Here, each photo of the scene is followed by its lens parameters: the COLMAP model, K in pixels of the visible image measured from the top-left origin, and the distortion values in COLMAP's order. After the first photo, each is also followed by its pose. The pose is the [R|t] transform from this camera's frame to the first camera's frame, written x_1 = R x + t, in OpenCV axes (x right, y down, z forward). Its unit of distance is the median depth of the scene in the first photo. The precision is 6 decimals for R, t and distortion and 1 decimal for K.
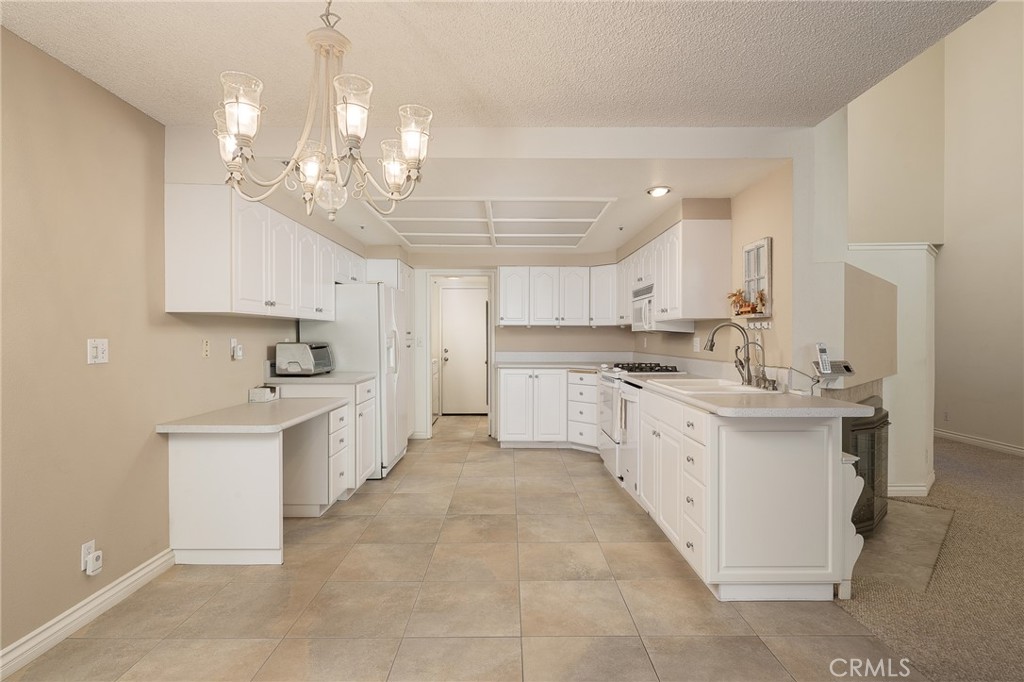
lens RADIAL K [[513.4, 0, 513.1], [0, 513.4, 343.7], [0, 0, 1]] dist [-0.003160, -0.000194]
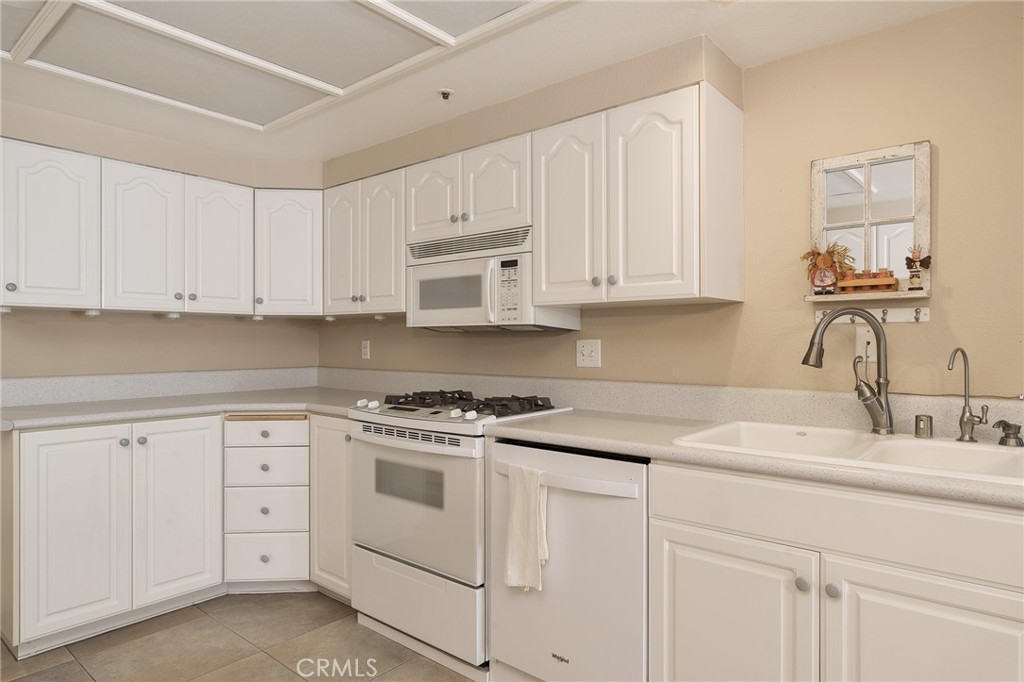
lens RADIAL K [[594.2, 0, 513.0], [0, 594.2, 341.6], [0, 0, 1]] dist [0.005052, 0.000456]
pose [[0.644690, -0.004526, 0.764430, -0.116834], [0.012299, 0.999914, -0.004453, -0.005476], [-0.764345, 0.012273, 0.644691, 0.496229]]
